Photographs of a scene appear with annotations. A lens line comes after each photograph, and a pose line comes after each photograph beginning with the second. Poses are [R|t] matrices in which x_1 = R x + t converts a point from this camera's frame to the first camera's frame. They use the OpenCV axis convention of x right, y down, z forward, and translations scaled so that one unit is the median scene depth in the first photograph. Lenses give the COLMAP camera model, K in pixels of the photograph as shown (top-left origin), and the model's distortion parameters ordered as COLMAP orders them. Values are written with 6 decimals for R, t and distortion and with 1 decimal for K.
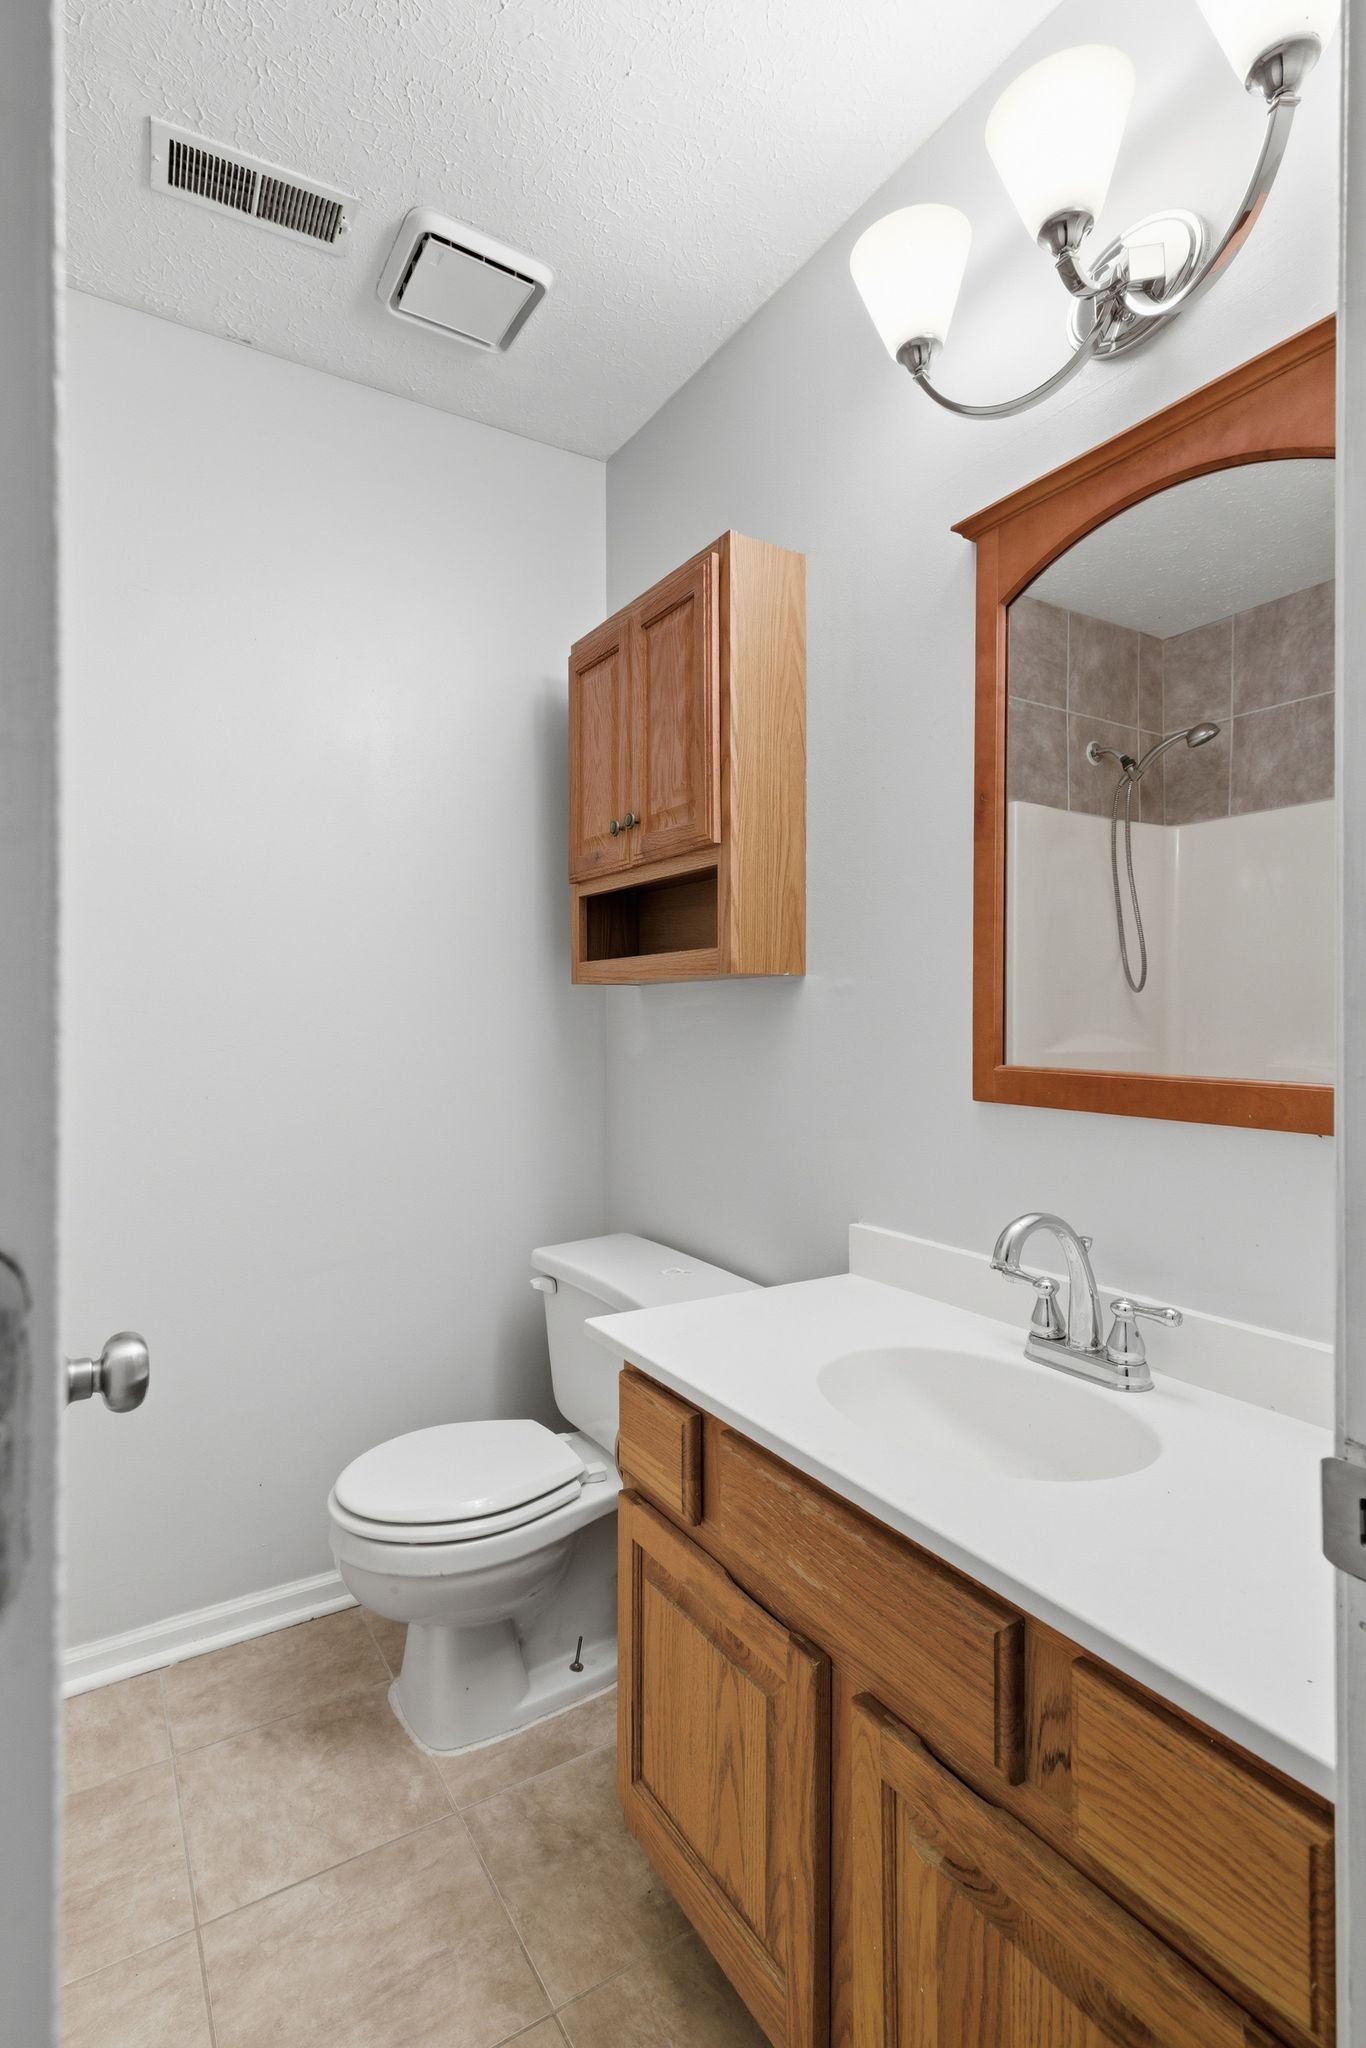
lens RADIAL K [[1021.4, 0, 716.2], [0, 1021.4, 1029.4], [0, 0, 1]] dist [-0.001546, -0.000496]
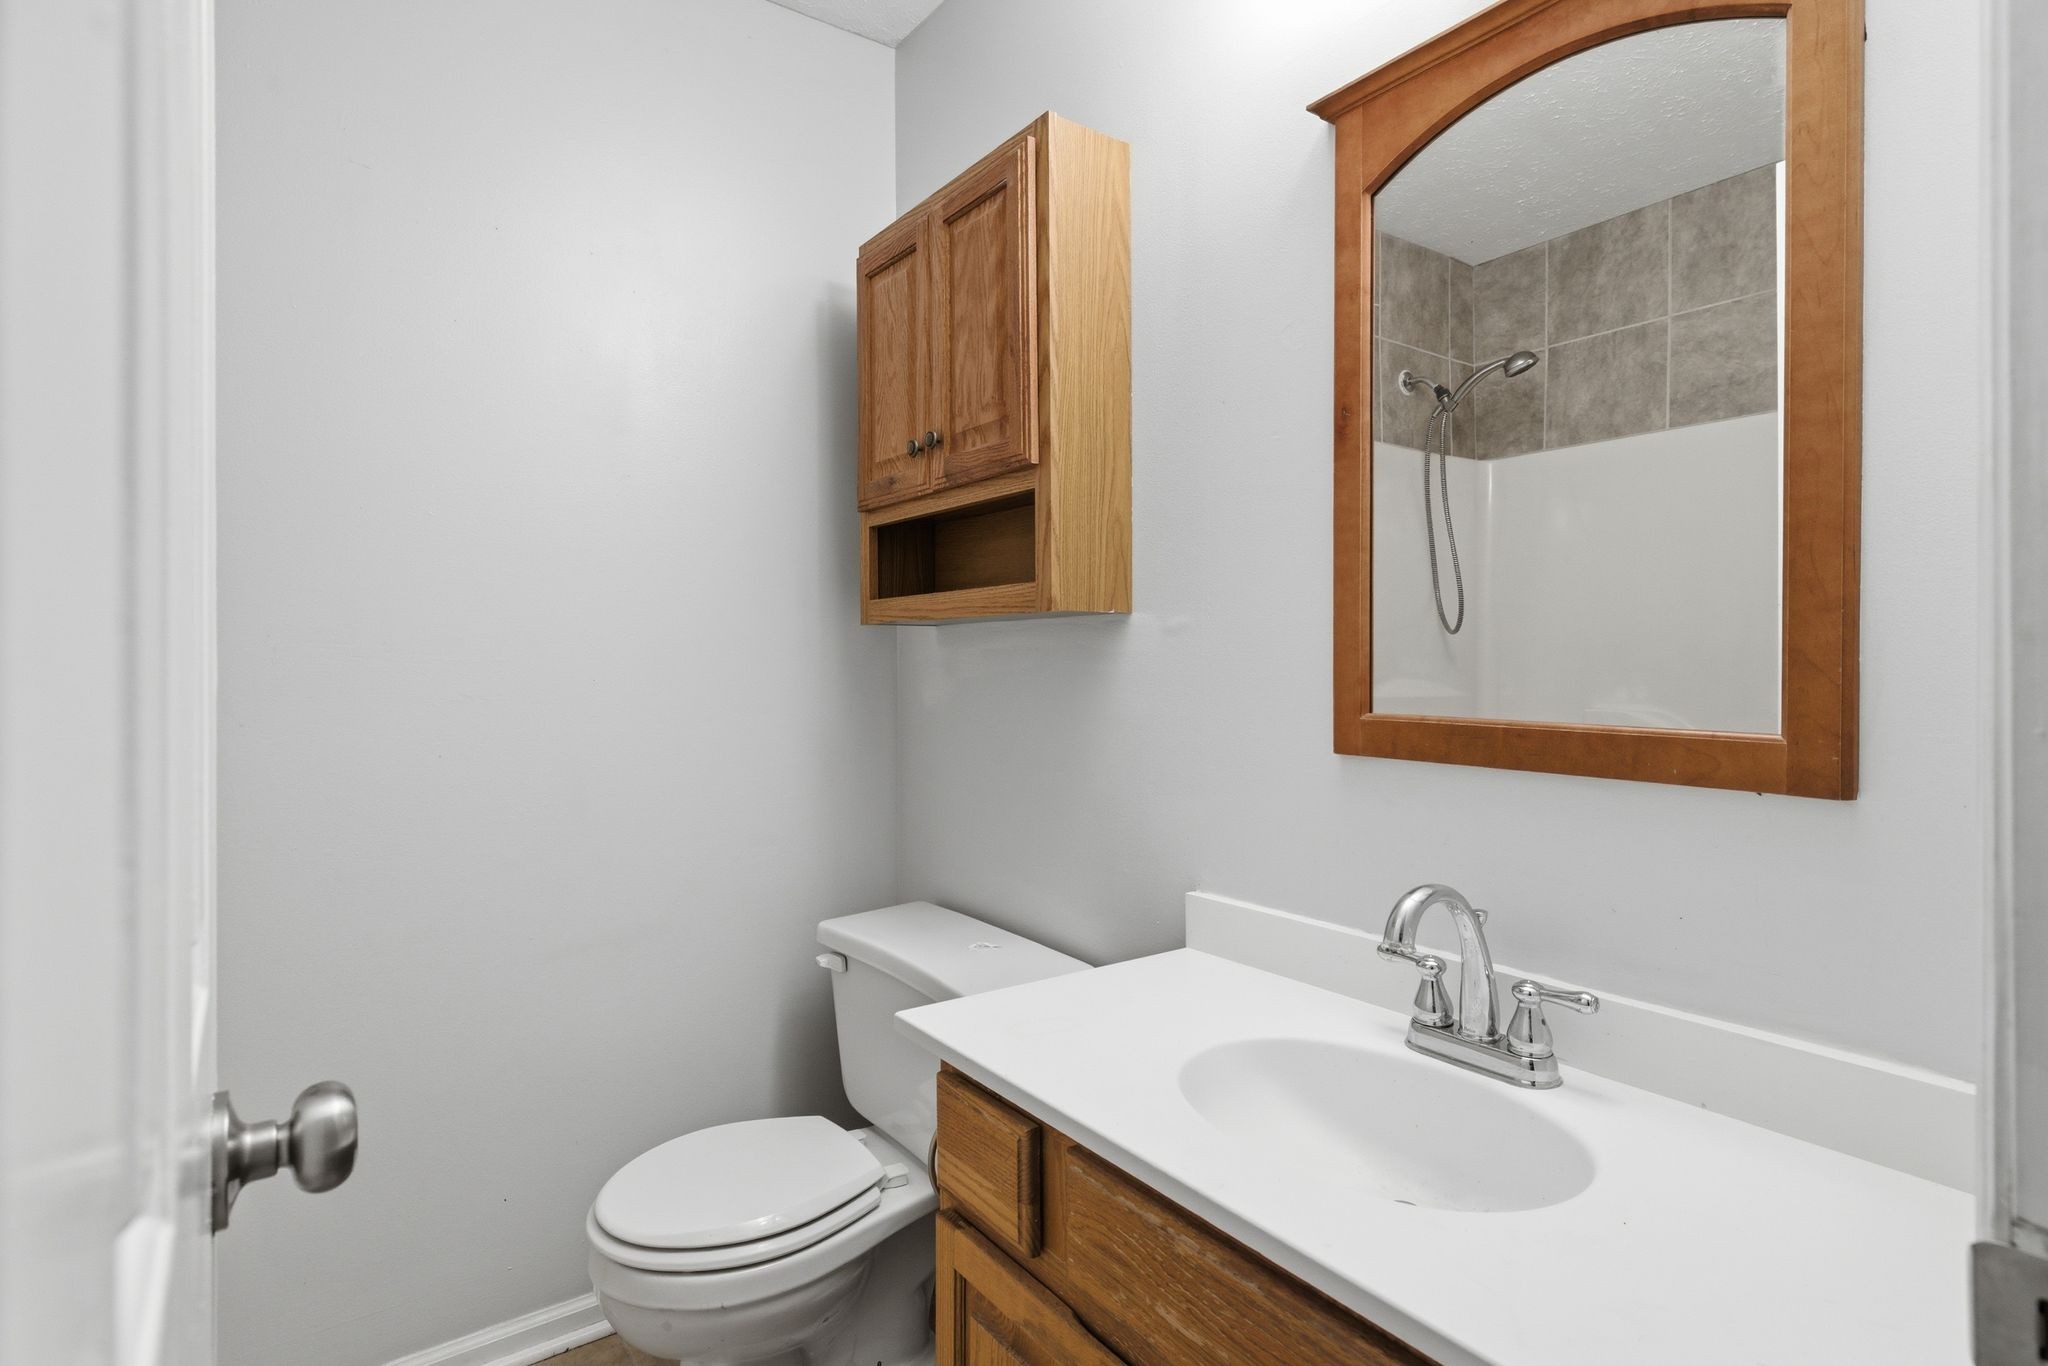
lens RADIAL K [[1021.4, 0, 1034.6], [0, 1021.4, 674.6], [0, 0, 1]] dist [-0.001546, -0.000496]
pose [[0.997957, -0.002827, 0.063822, -0.056301], [0.002851, 0.999996, -0.000288, 0.000569], [-0.063821, 0.000469, 0.997961, 0.116245]]
